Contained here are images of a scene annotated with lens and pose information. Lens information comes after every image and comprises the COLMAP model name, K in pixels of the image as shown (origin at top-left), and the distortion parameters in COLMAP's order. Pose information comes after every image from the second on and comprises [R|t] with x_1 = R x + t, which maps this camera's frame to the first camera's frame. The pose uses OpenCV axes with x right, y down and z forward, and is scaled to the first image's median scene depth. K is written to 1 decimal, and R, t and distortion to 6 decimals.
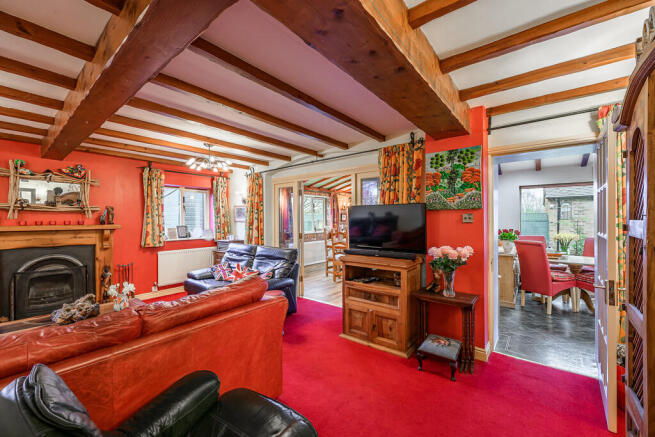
lens RADIAL K [[259.2, 0, 326.4], [0, 259.2, 218.9], [0, 0, 1]] dist [0.000719, -0.000003]
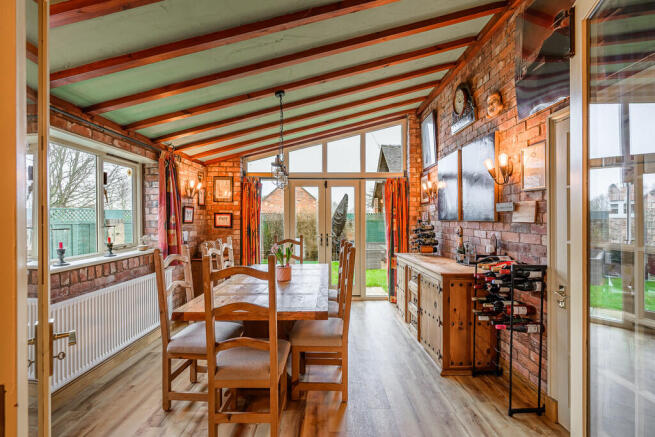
lens RADIAL K [[280.9, 0, 325.5], [0, 280.9, 217.6], [0, 0, 1]] dist [-0.000379, 0.000001]
pose [[0.797516, 0.000704, 0.603297, -0.038044], [0.001389, 0.999995, -0.003003, 0.001186], [-0.603296, 0.003232, 0.797511, 0.507853]]
